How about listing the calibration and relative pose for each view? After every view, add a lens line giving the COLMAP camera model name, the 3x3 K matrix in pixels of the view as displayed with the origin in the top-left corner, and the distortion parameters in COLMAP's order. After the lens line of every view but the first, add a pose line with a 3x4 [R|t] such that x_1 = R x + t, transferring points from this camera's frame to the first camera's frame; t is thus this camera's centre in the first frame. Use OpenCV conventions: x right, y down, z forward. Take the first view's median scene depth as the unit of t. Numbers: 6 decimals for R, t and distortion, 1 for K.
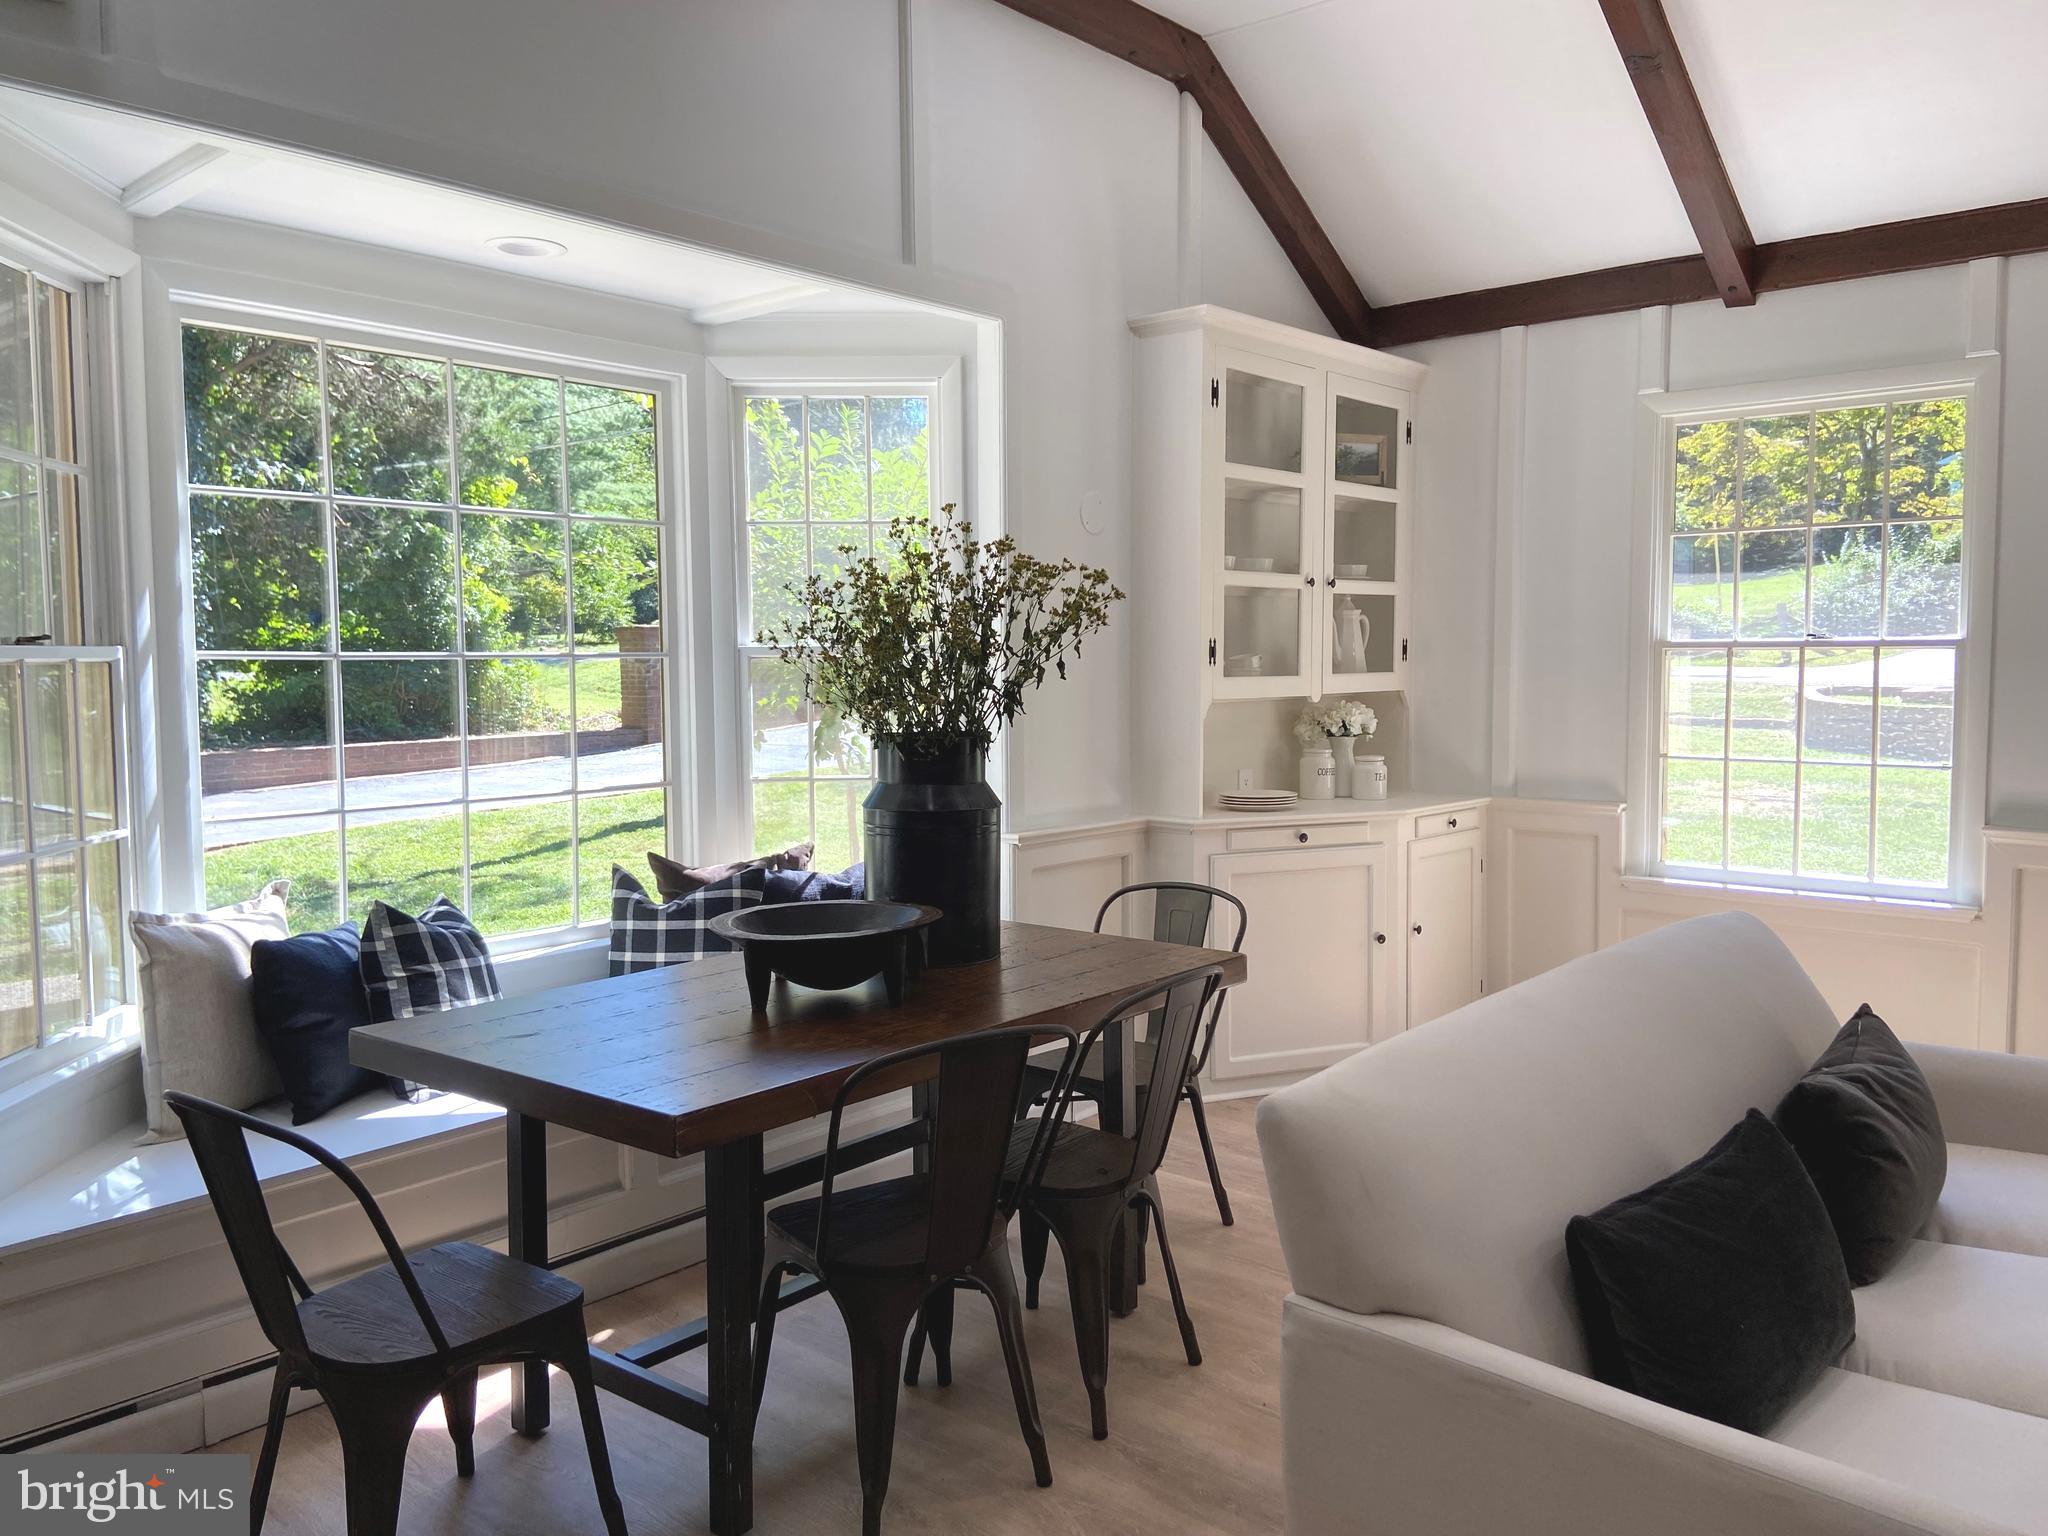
lens RADIAL K [[1622.4, 0, 1024.0], [0, 1622.4, 768.0], [0, 0, 1]] dist [0.014917, 0.005764]
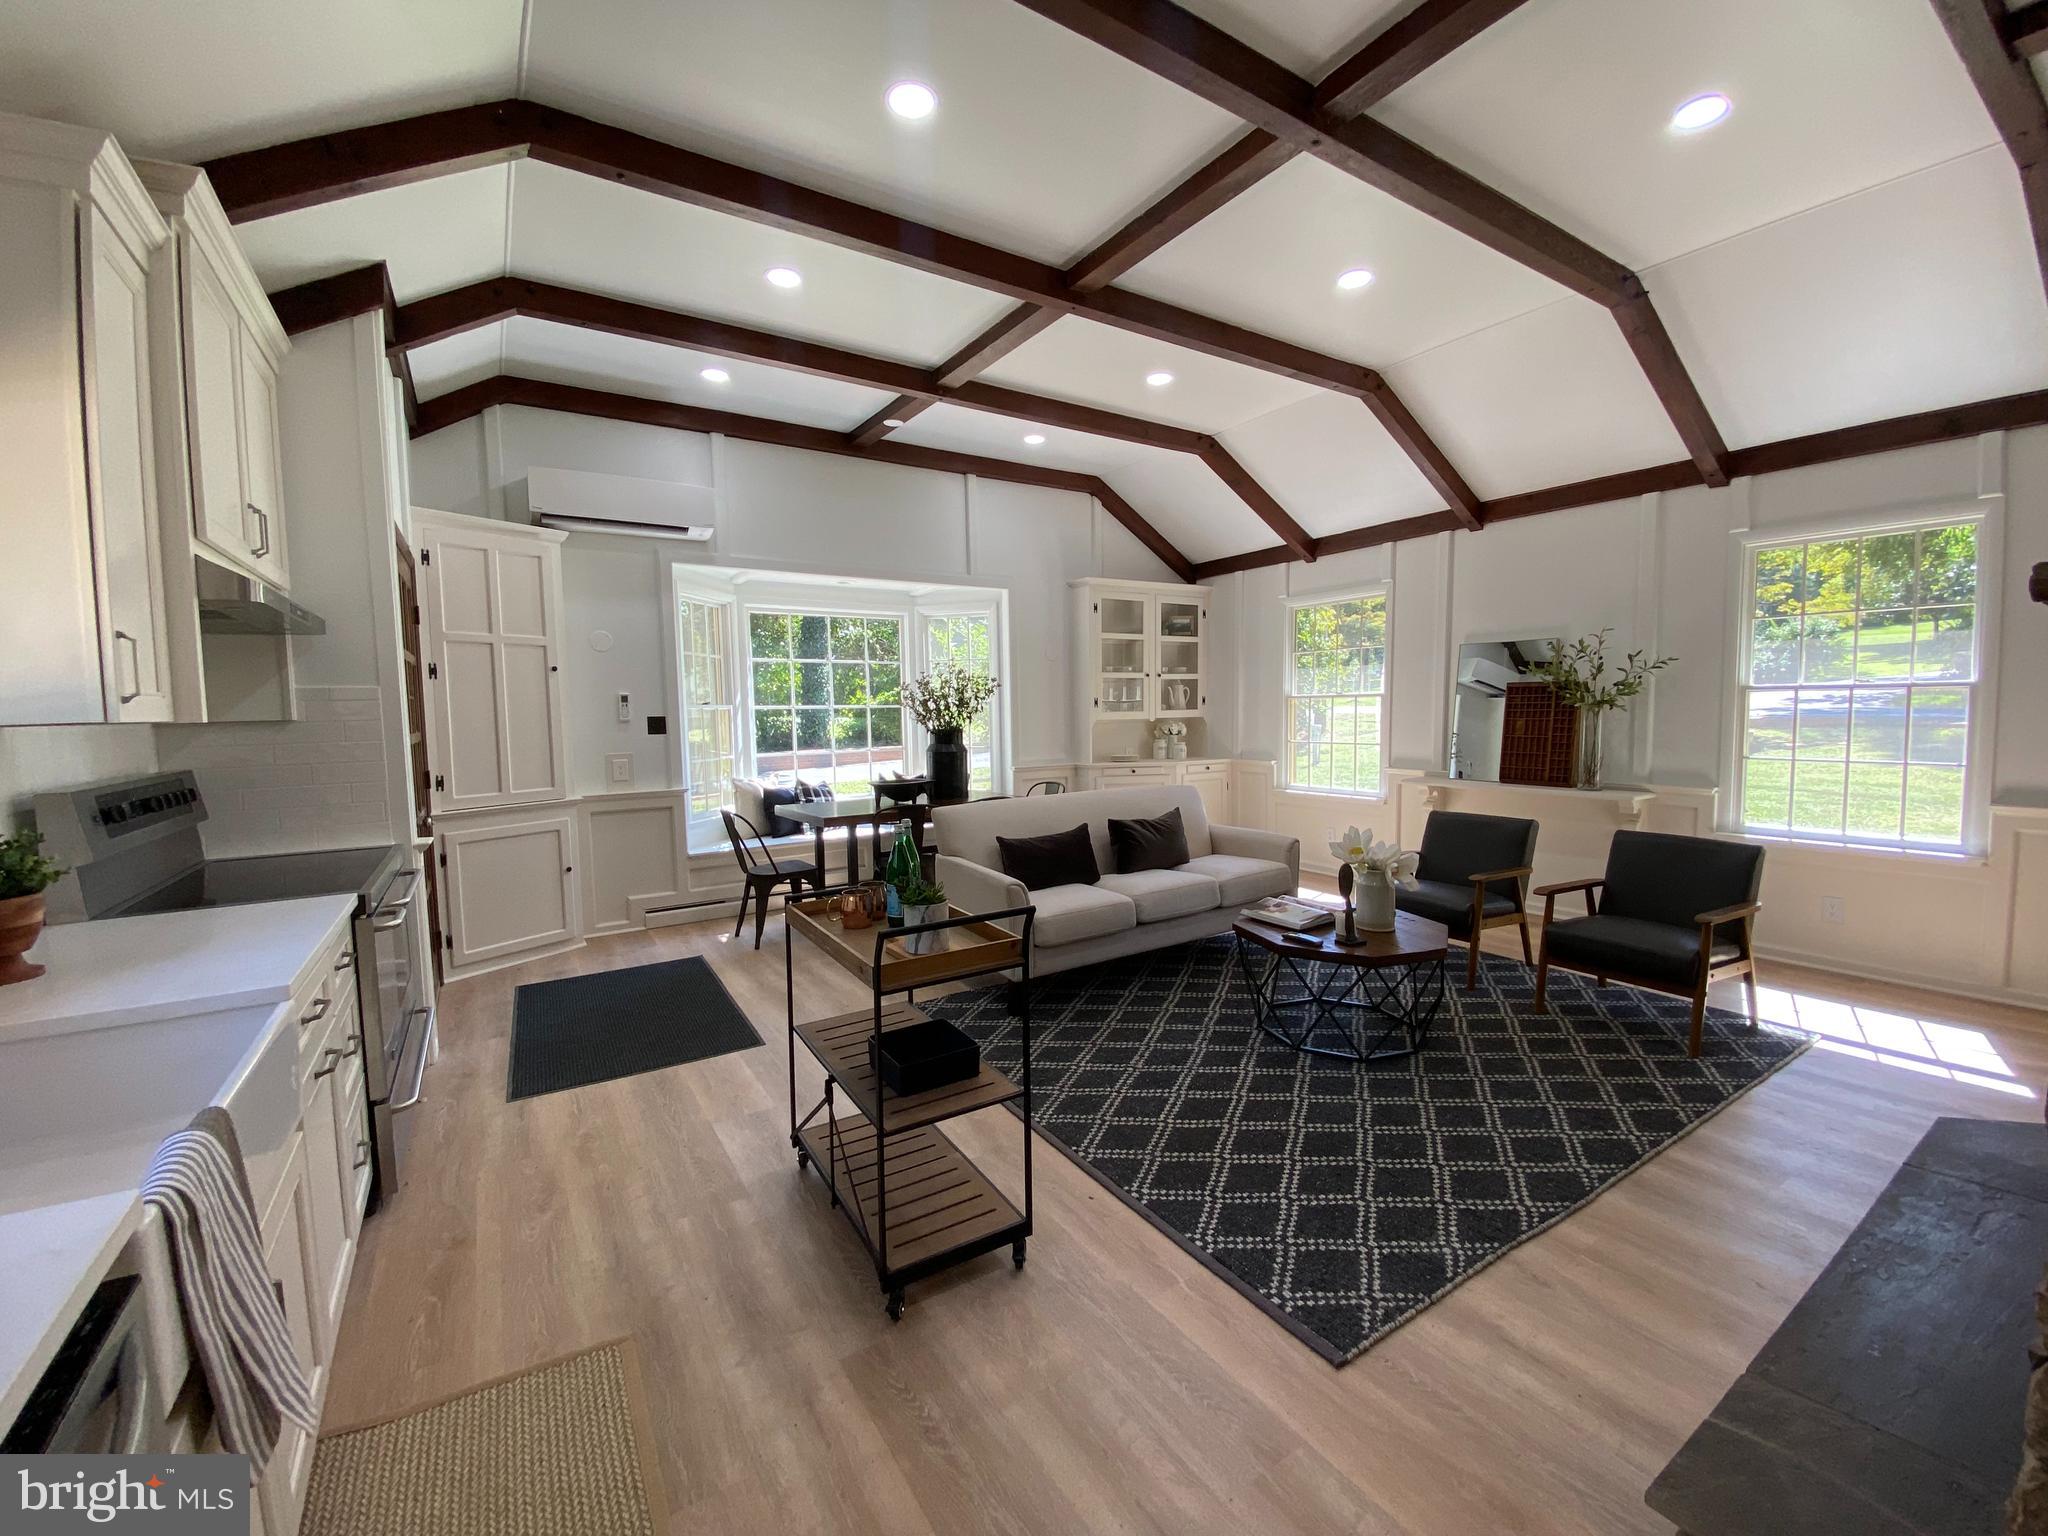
lens RADIAL K [[832.4, 0, 1024.0], [0, 832.4, 768.0], [0, 0, 1]] dist [-0.002208, -0.000419]
pose [[0.945057, 0.012987, -0.326649, 0.418189], [-0.010781, 0.999905, 0.008565, 0.025218], [0.326729, -0.004573, 0.945107, -0.328792]]
